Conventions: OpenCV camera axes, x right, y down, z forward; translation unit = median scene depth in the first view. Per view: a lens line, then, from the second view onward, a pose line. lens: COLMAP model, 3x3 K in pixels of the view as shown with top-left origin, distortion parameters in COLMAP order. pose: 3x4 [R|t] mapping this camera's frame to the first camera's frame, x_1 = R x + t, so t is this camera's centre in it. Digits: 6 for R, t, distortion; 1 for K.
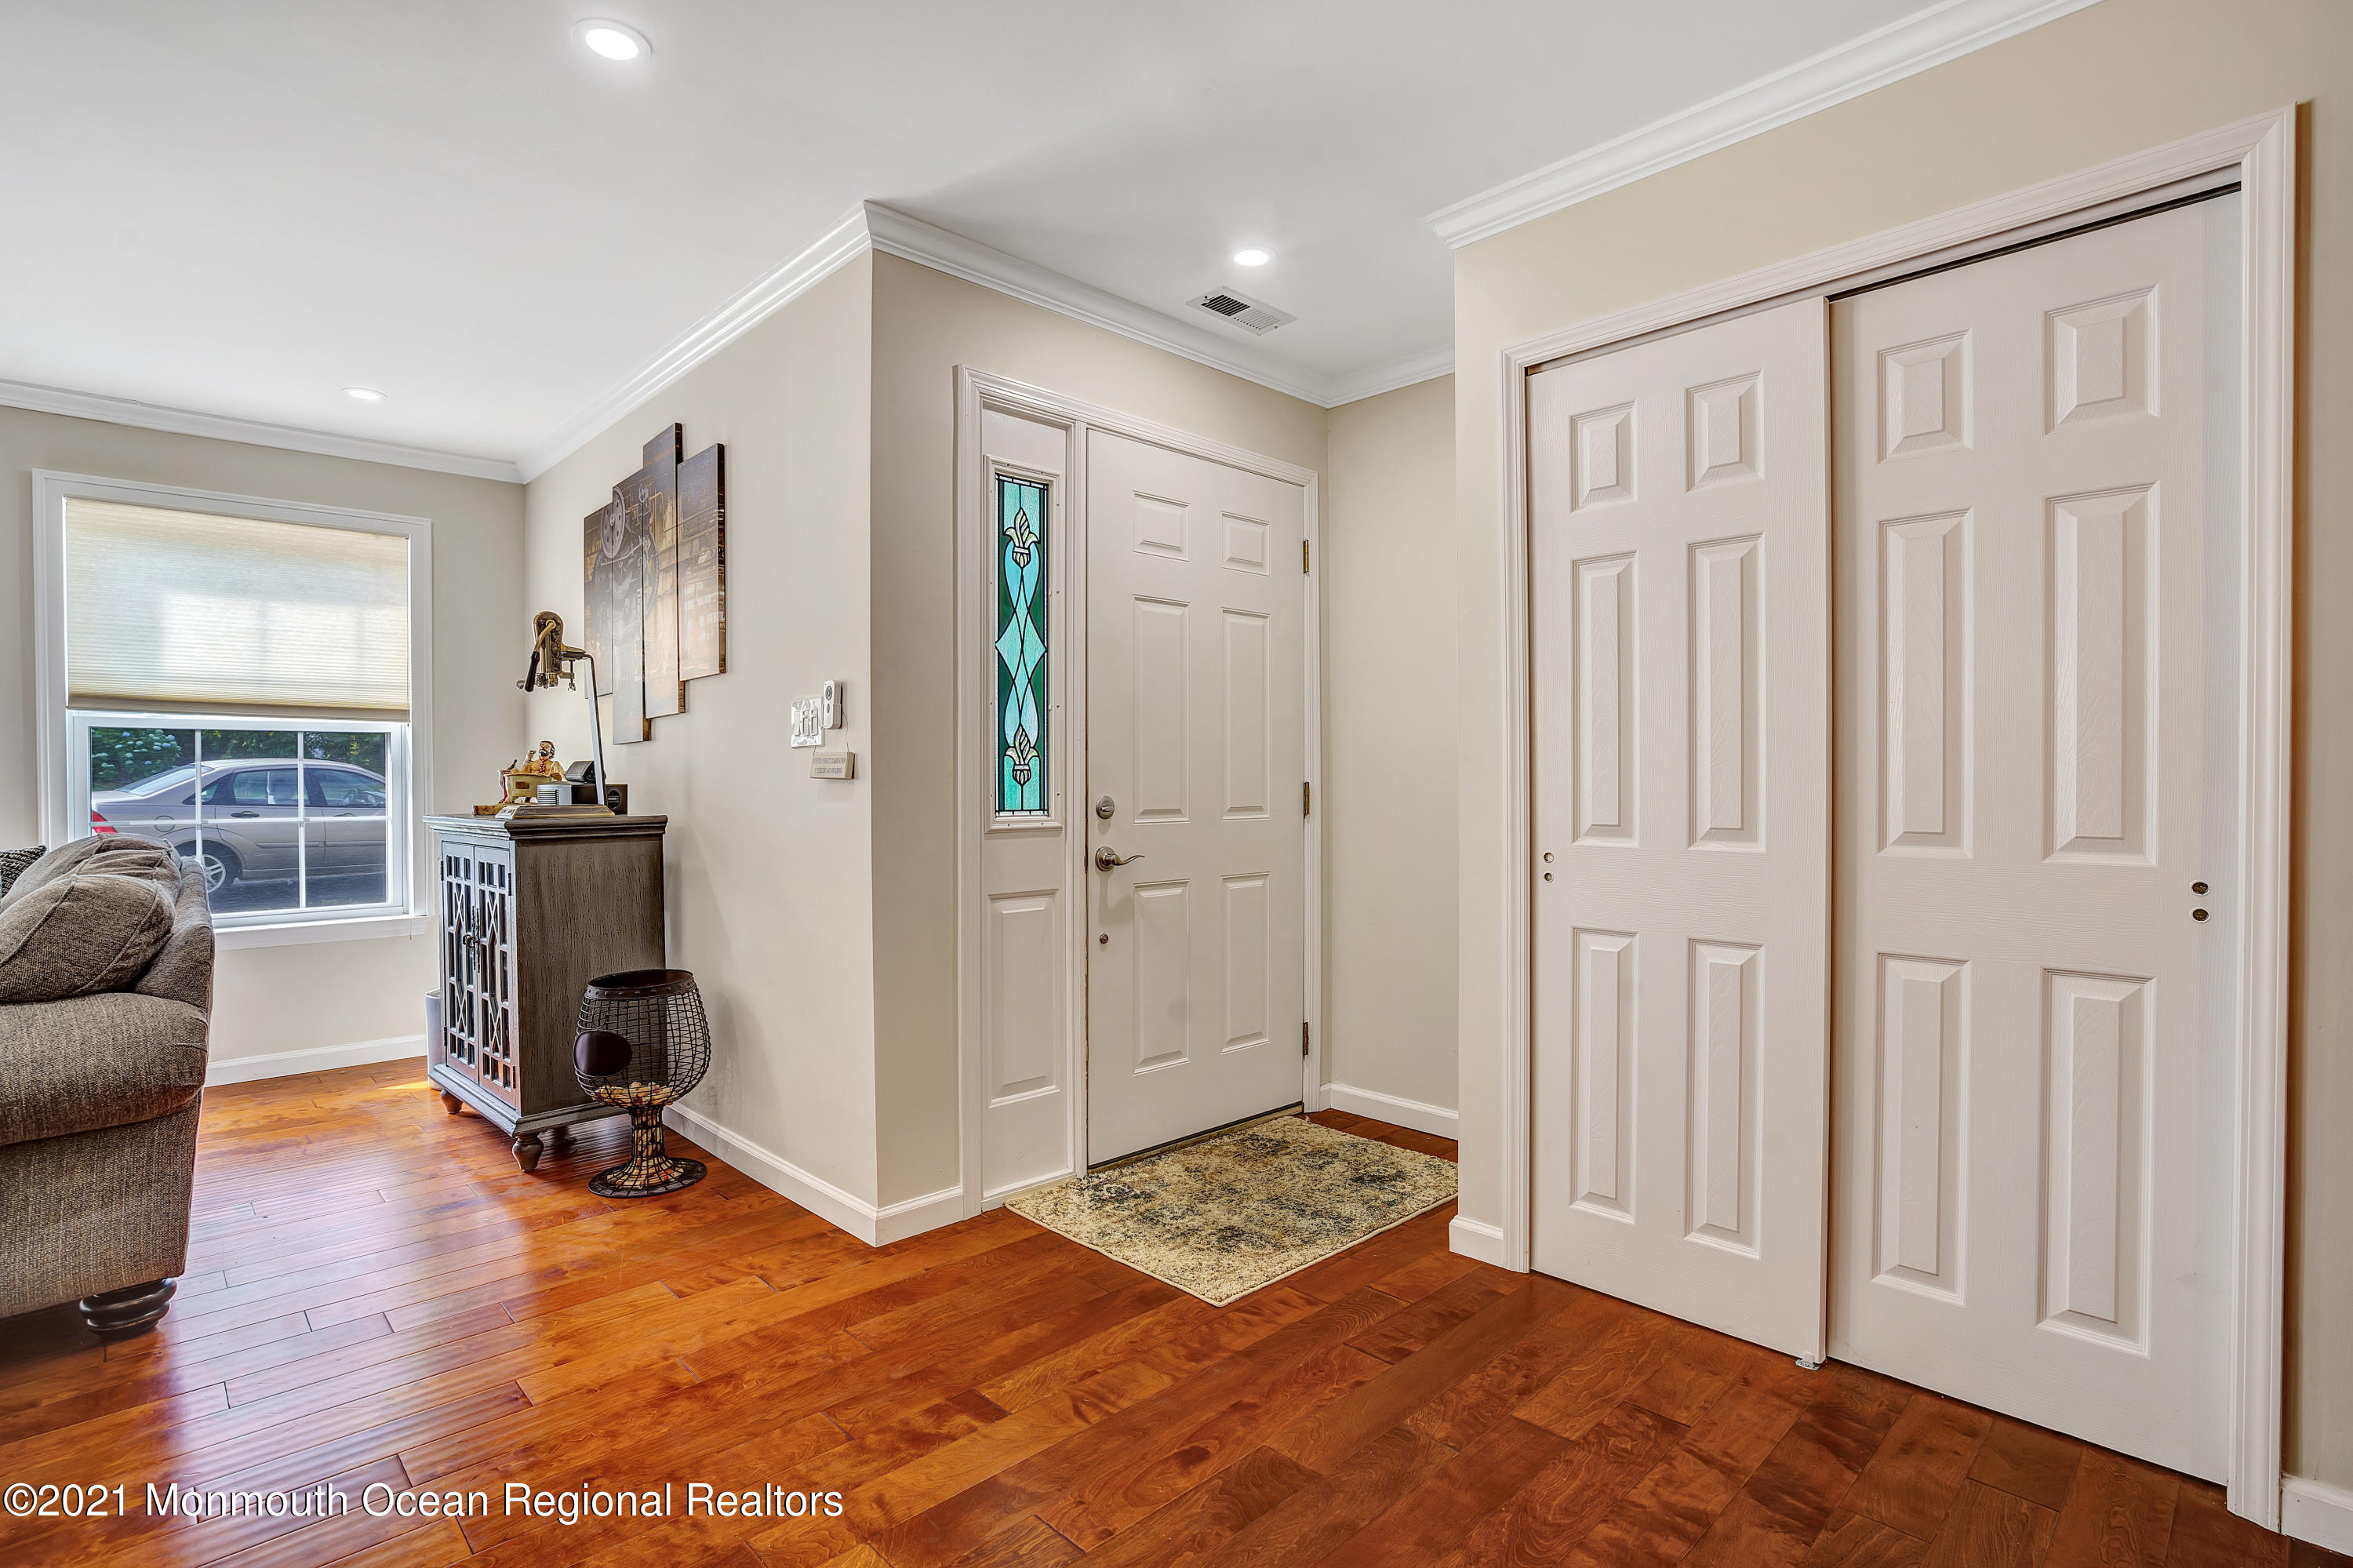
lens RADIAL K [[1138.4, 0, 1173.1], [0, 1138.4, 799.3], [0, 0, 1]] dist [-0.027296, 0.001639]
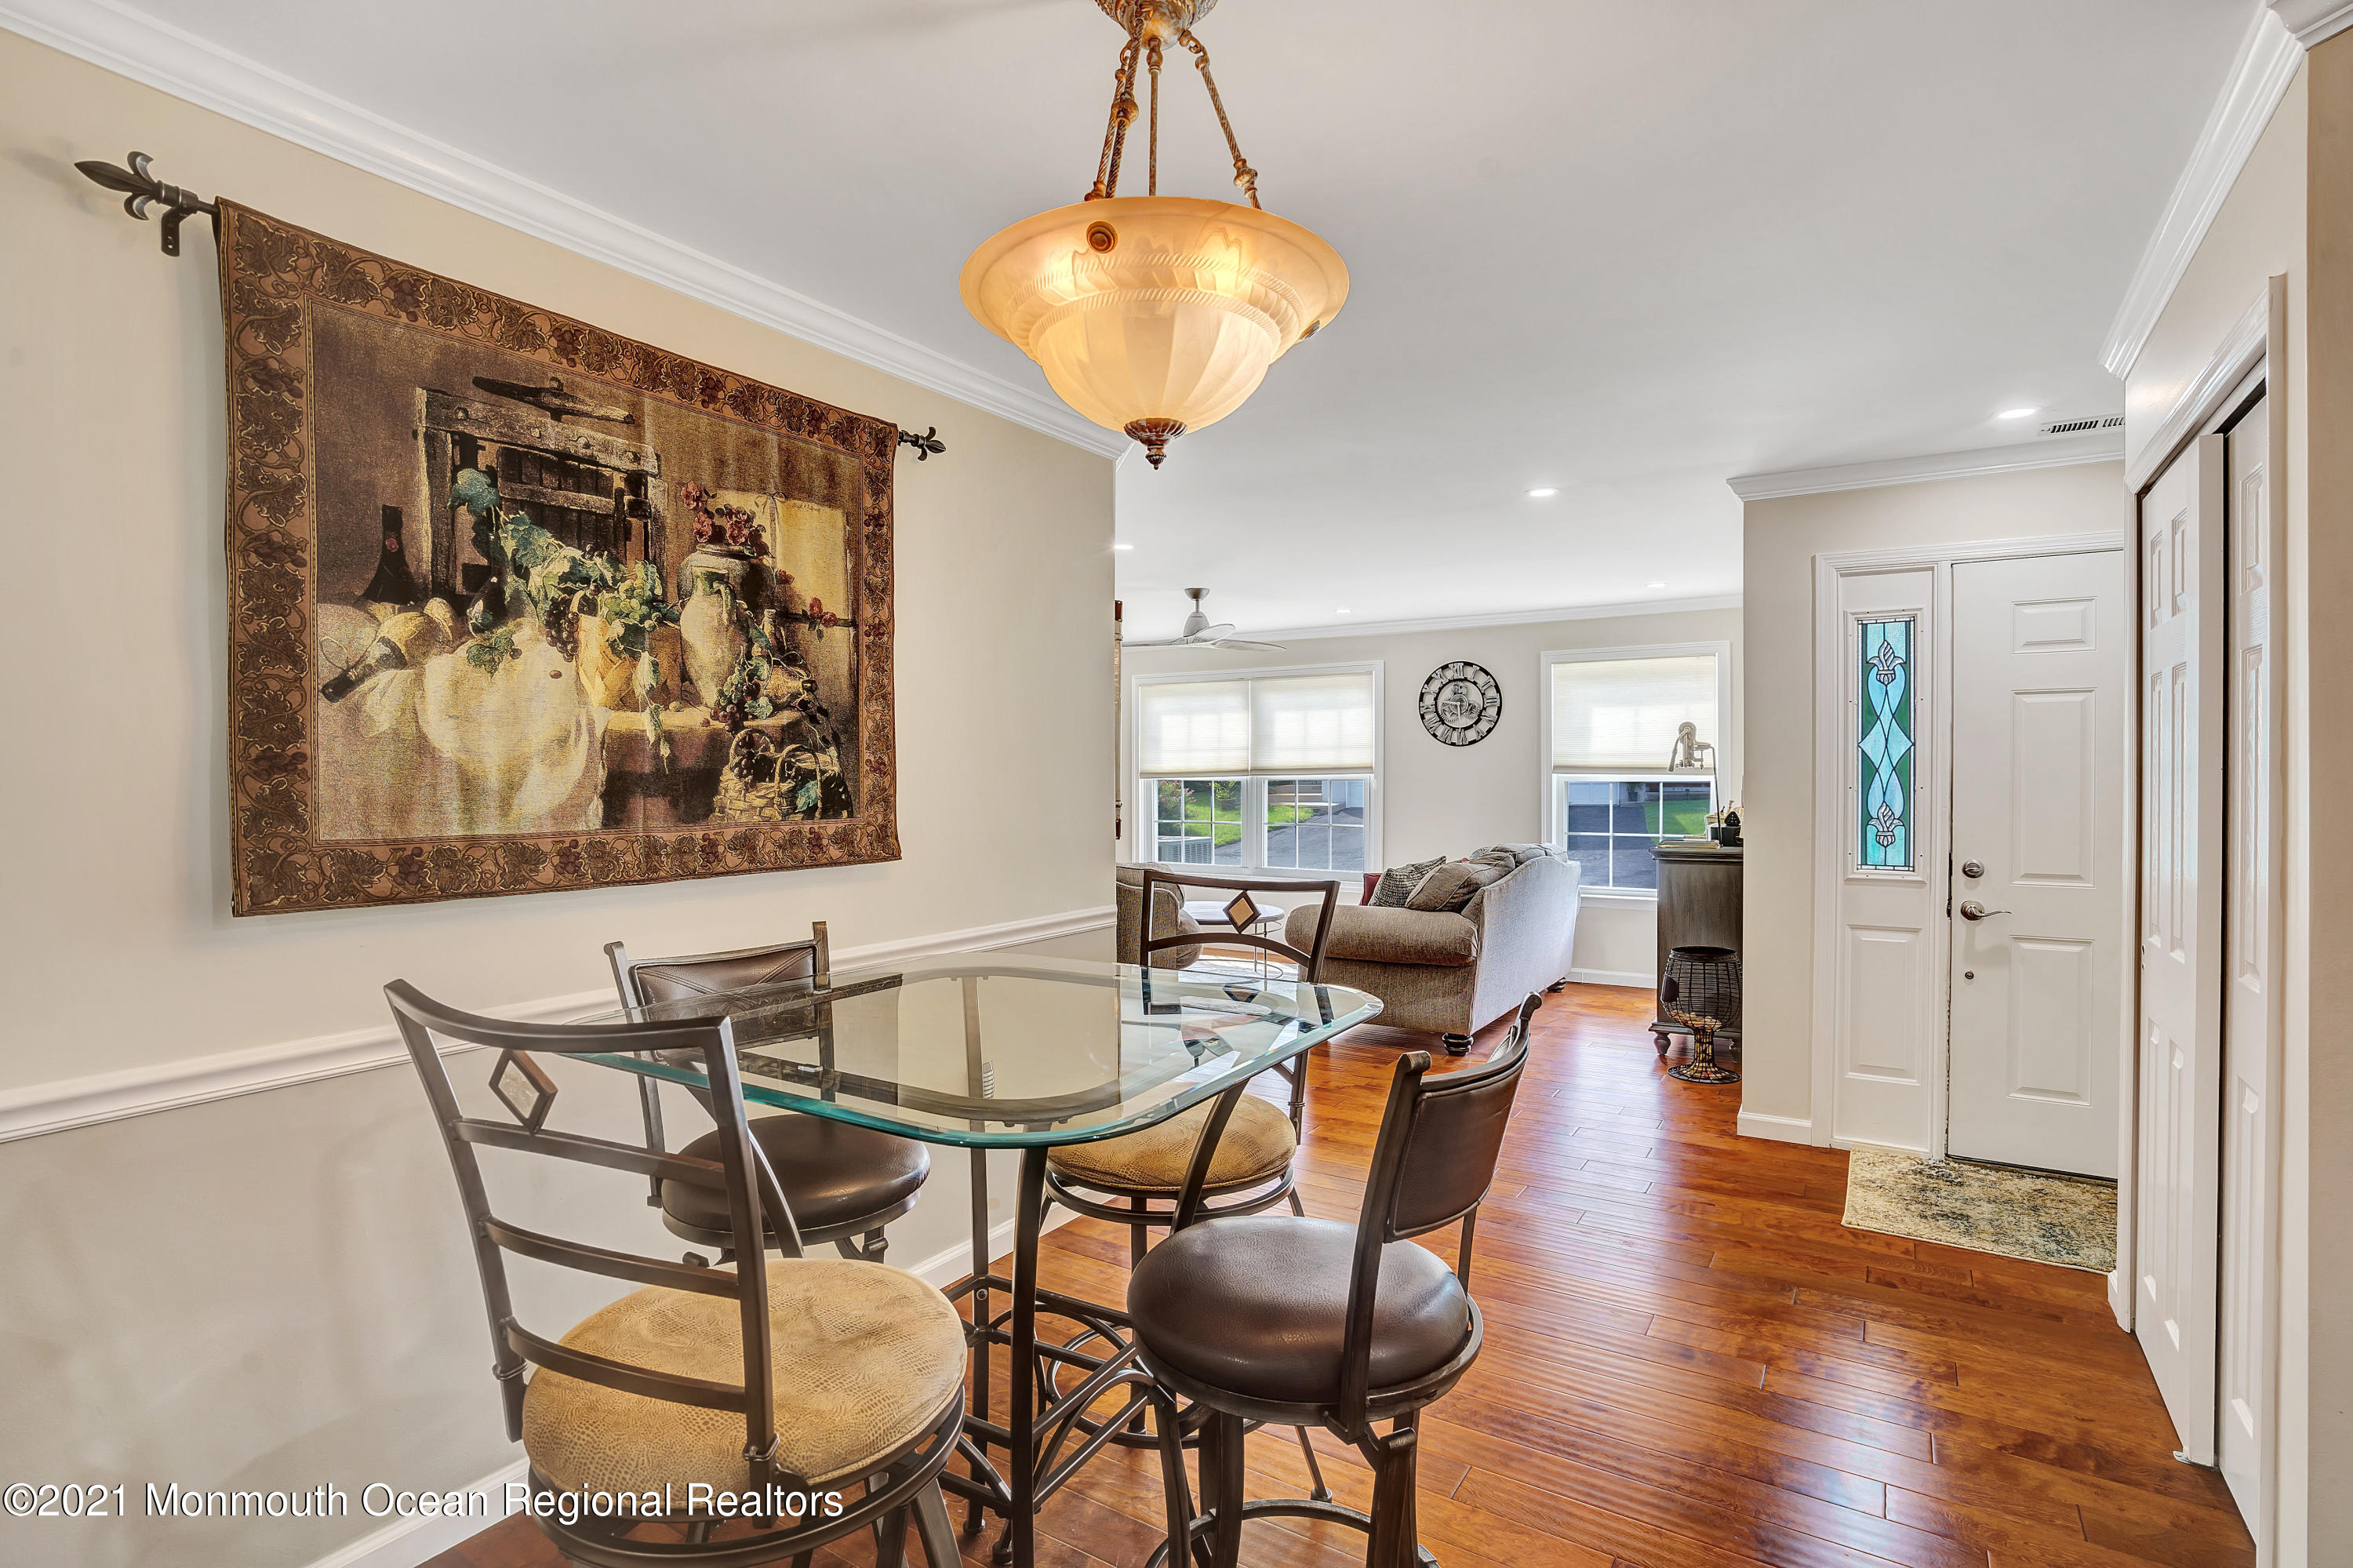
lens RADIAL K [[1135.9, 0, 1176.2], [0, 1135.9, 782.7], [0, 0, 1]] dist [-0.000010, 0.000114]
pose [[0.231151, 0.009328, -0.972873, 0.975824], [-0.009792, 0.999926, 0.007260, -0.089790], [0.972869, 0.007848, 0.231225, -0.123400]]
